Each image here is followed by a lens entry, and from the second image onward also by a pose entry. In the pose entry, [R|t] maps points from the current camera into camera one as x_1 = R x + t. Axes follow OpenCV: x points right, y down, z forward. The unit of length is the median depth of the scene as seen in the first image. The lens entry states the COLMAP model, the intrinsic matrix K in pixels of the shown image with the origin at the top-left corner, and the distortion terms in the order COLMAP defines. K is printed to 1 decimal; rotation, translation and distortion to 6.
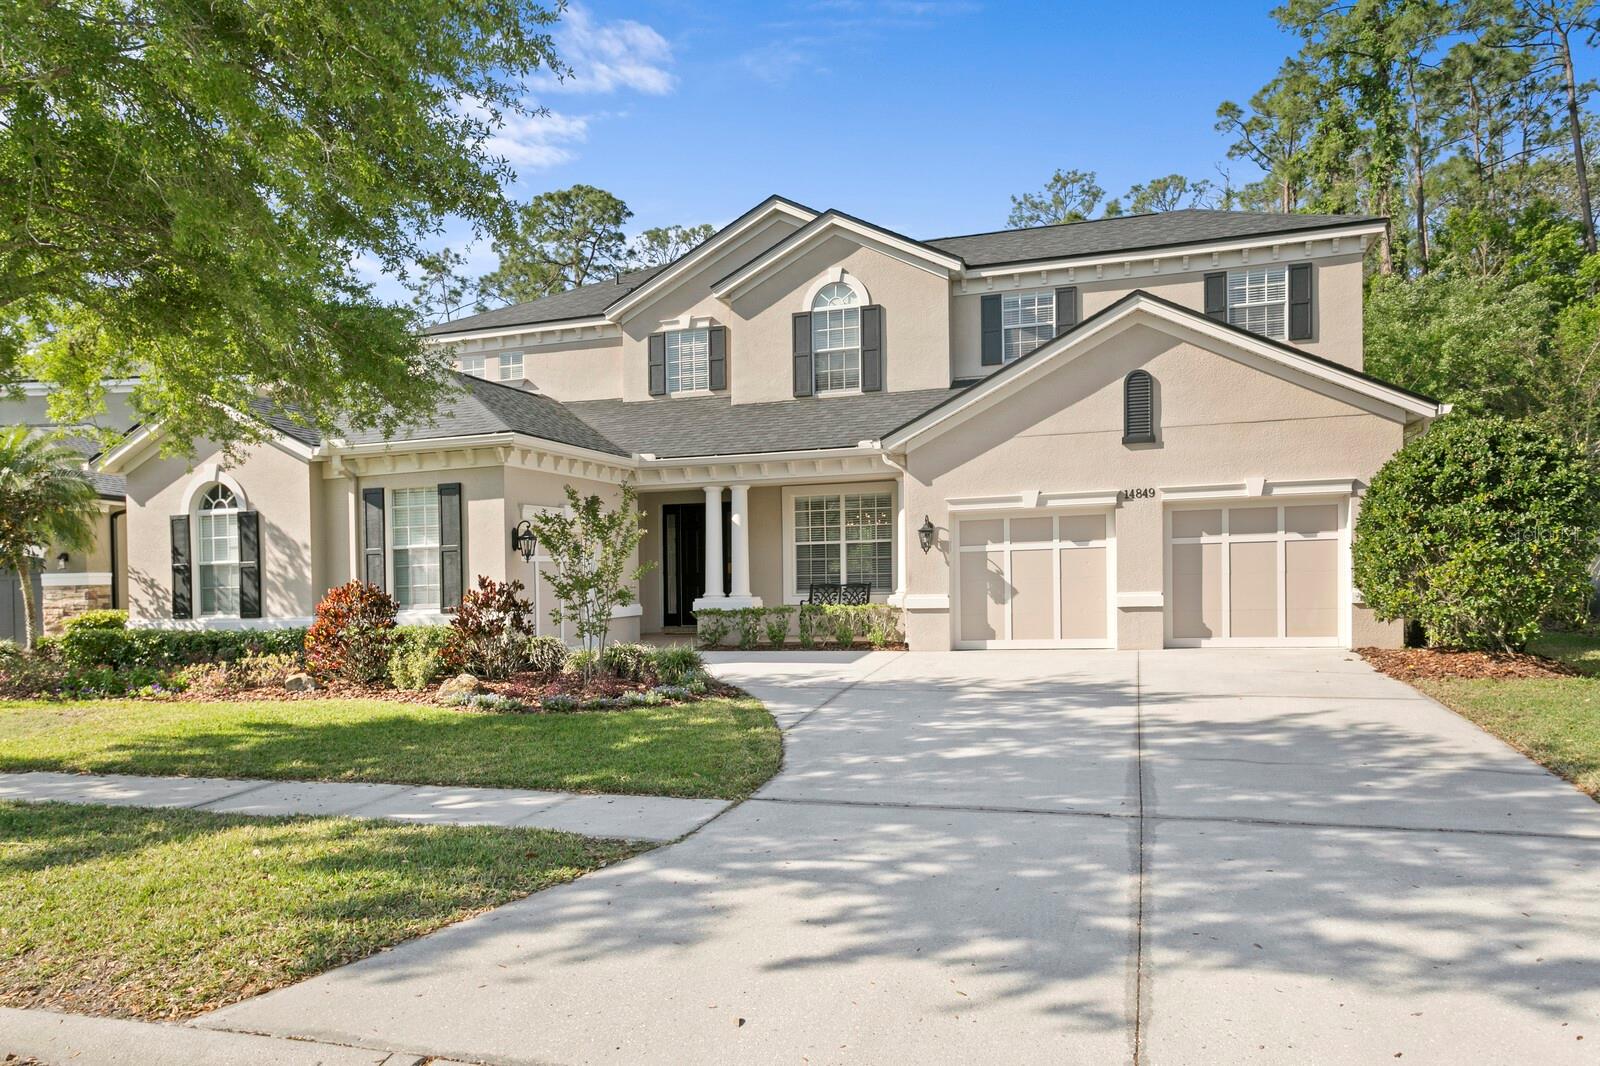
lens RADIAL K [[1116.7, 0, 822.7], [0, 1116.7, 569.9], [0, 0, 1]] dist [0.021653, -0.020945]
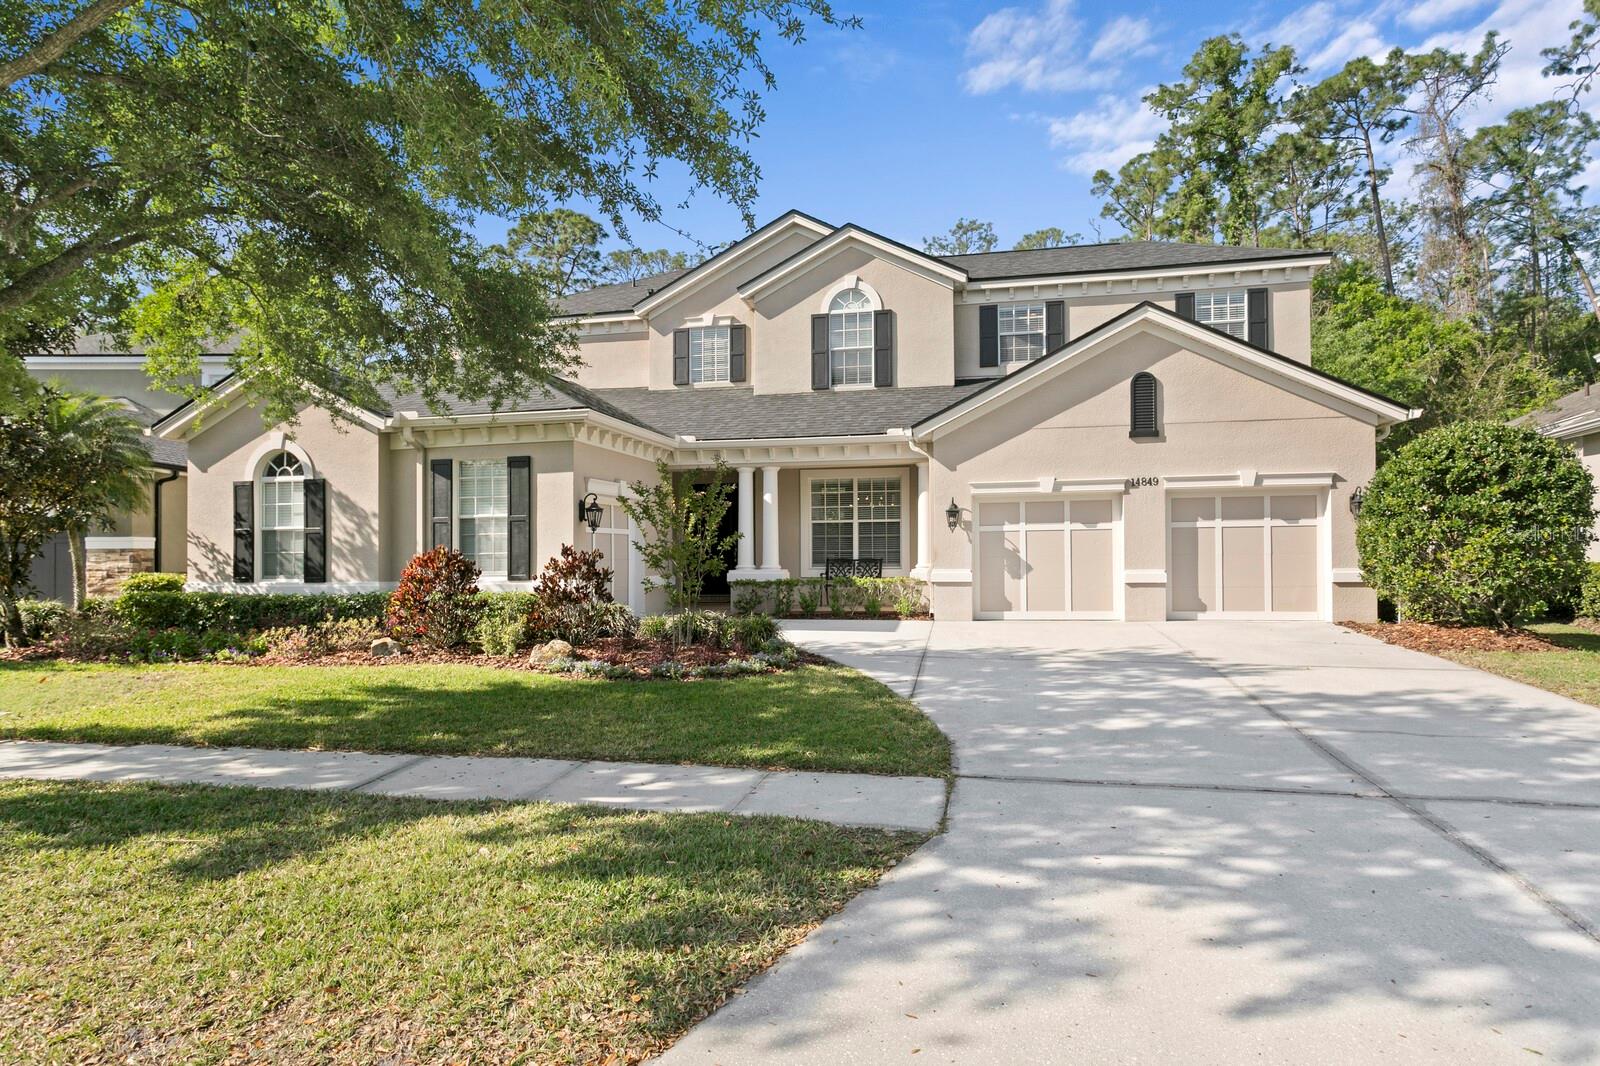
lens RADIAL K [[917.7, 0, 800.0], [0, 917.7, 533.0], [0, 0, 1]] dist [-0.001296, -0.000622]
pose [[0.995222, 0.017789, 0.096005, -0.146254], [-0.016121, 0.999706, -0.018129, 0.005413], [-0.096299, 0.016495, 0.995216, 0.114192]]
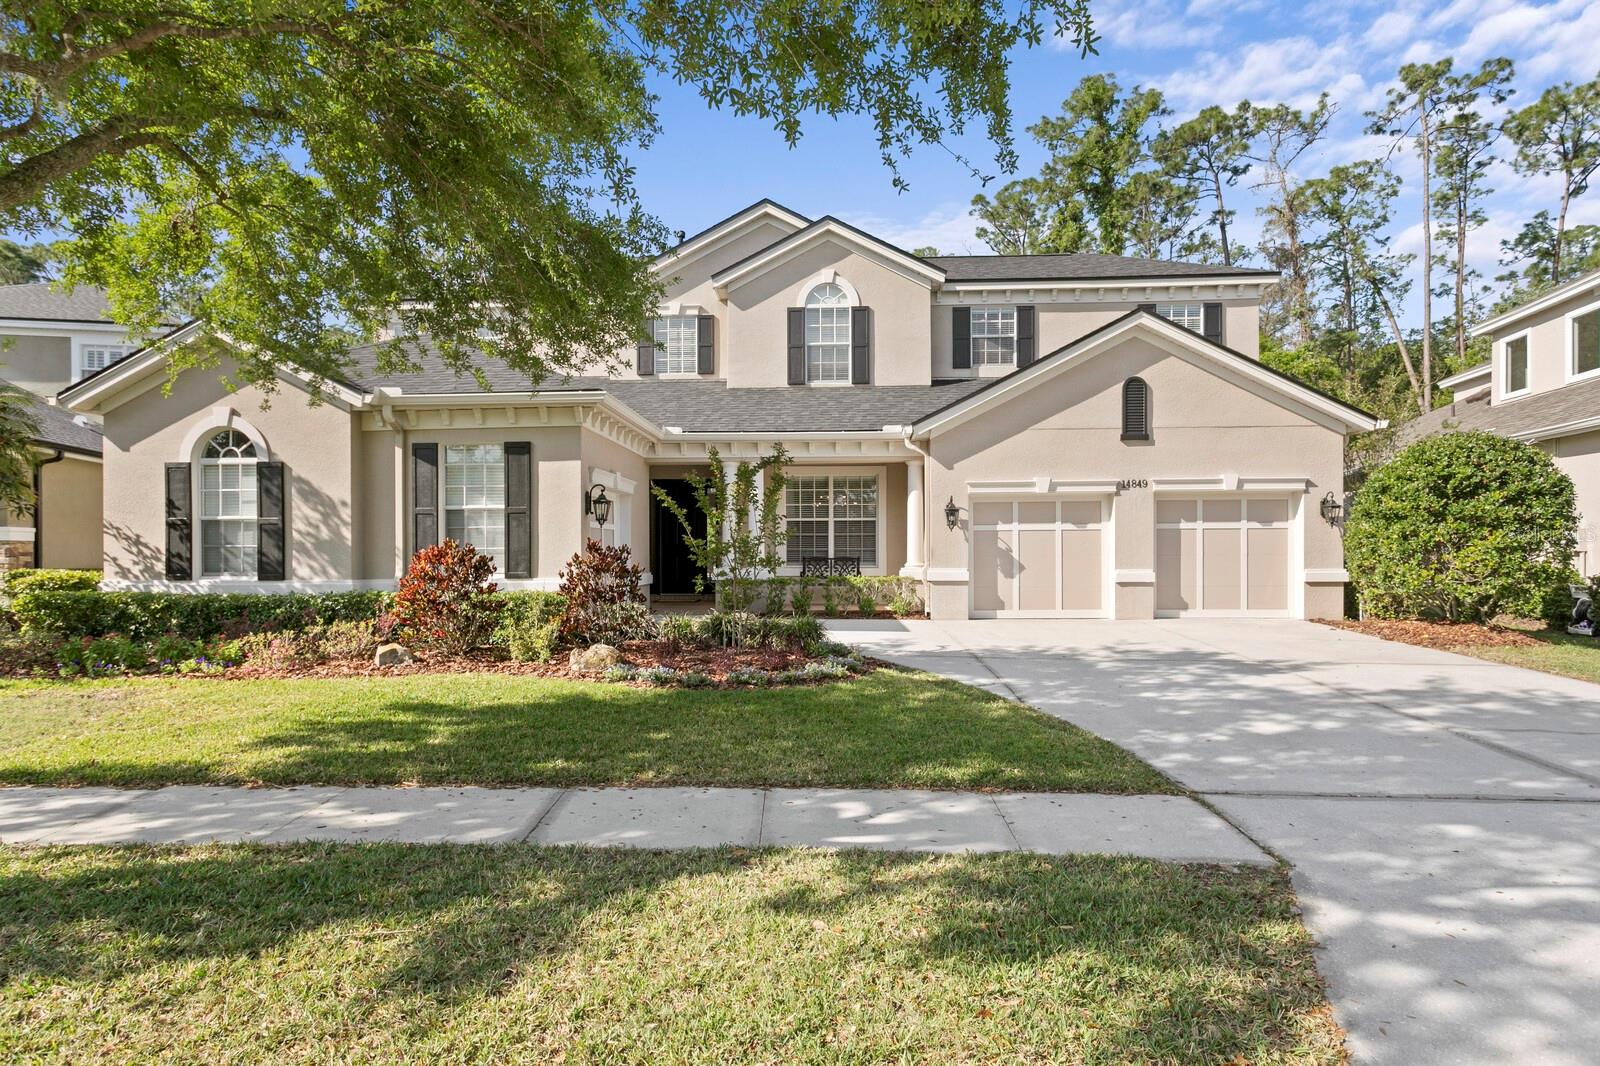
lens RADIAL K [[871.9, 0, 779.8], [0, 871.9, 549.6], [0, 0, 1]] dist [0.002853, 0.001160]
pose [[0.967353, 0.023125, 0.252377, -0.291012], [-0.022623, 0.999732, -0.004890, 0.012095], [-0.252423, -0.000980, 0.967617, 0.216983]]
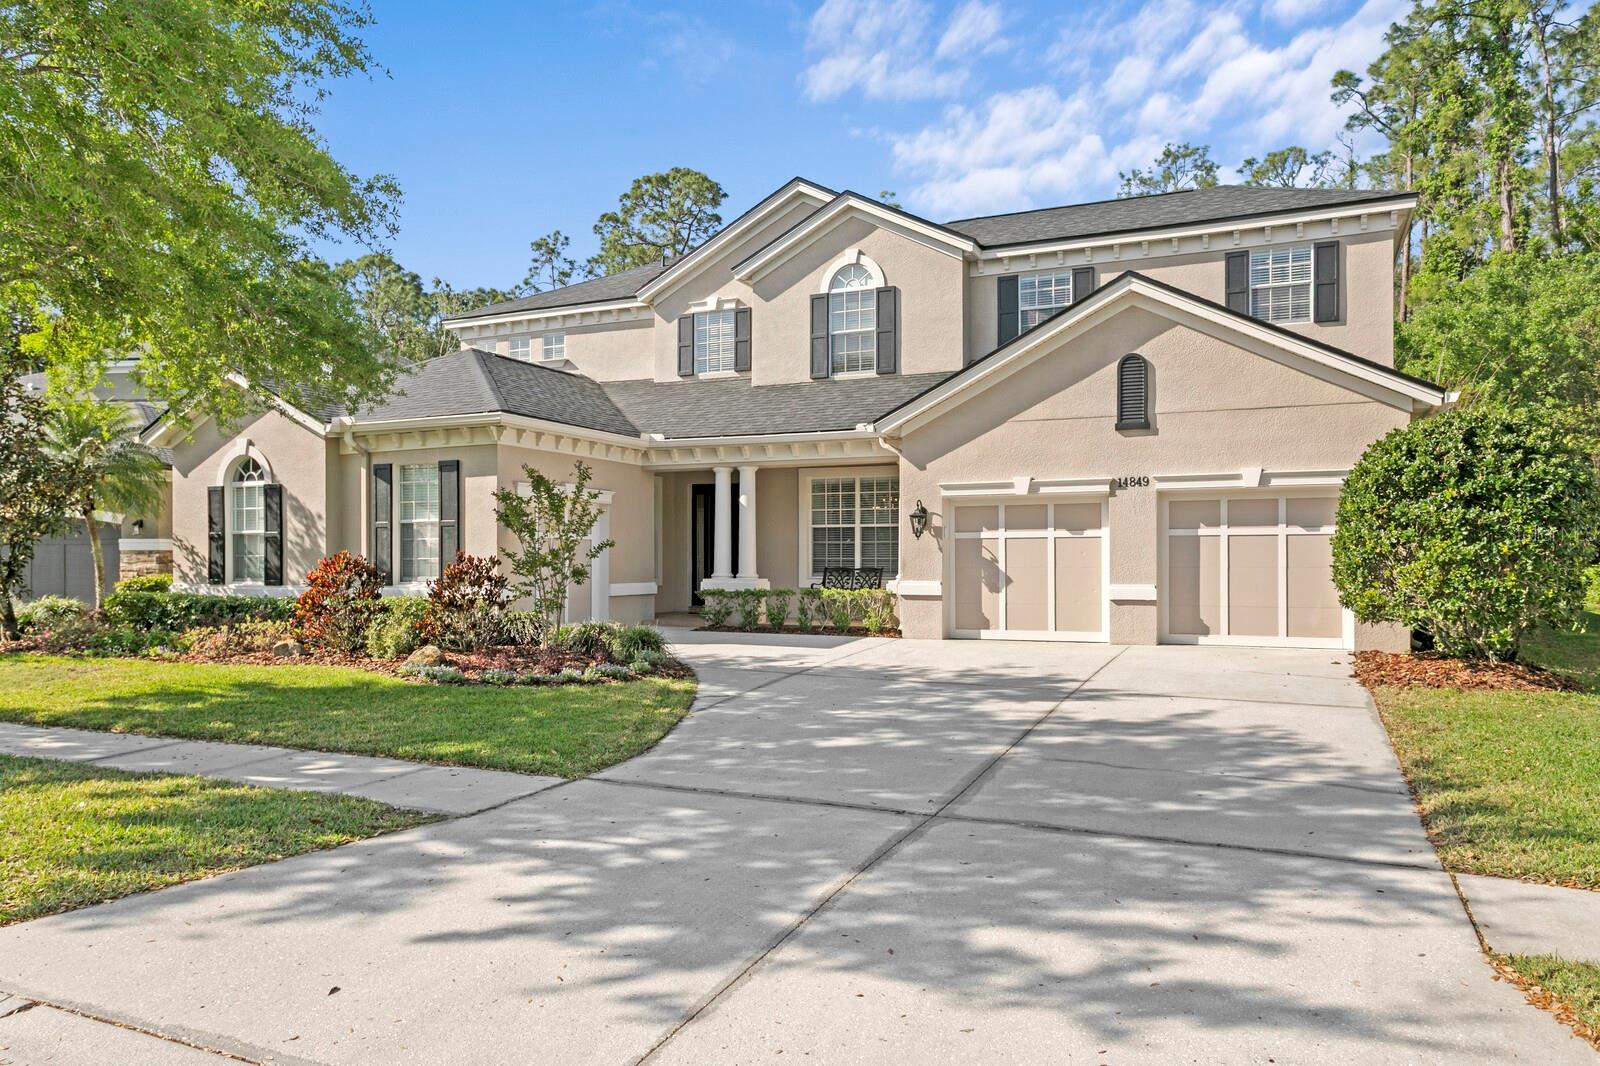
lens RADIAL K [[1130.6, 0, 838.3], [0, 1130.6, 547.1], [0, 0, 1]] dist [0.001690, 0.004207]
pose [[0.992503, 0.023944, -0.119849, 0.146230], [-0.024311, 0.999703, -0.001601, -0.004263], [0.119775, 0.004503, 0.992791, 0.003967]]
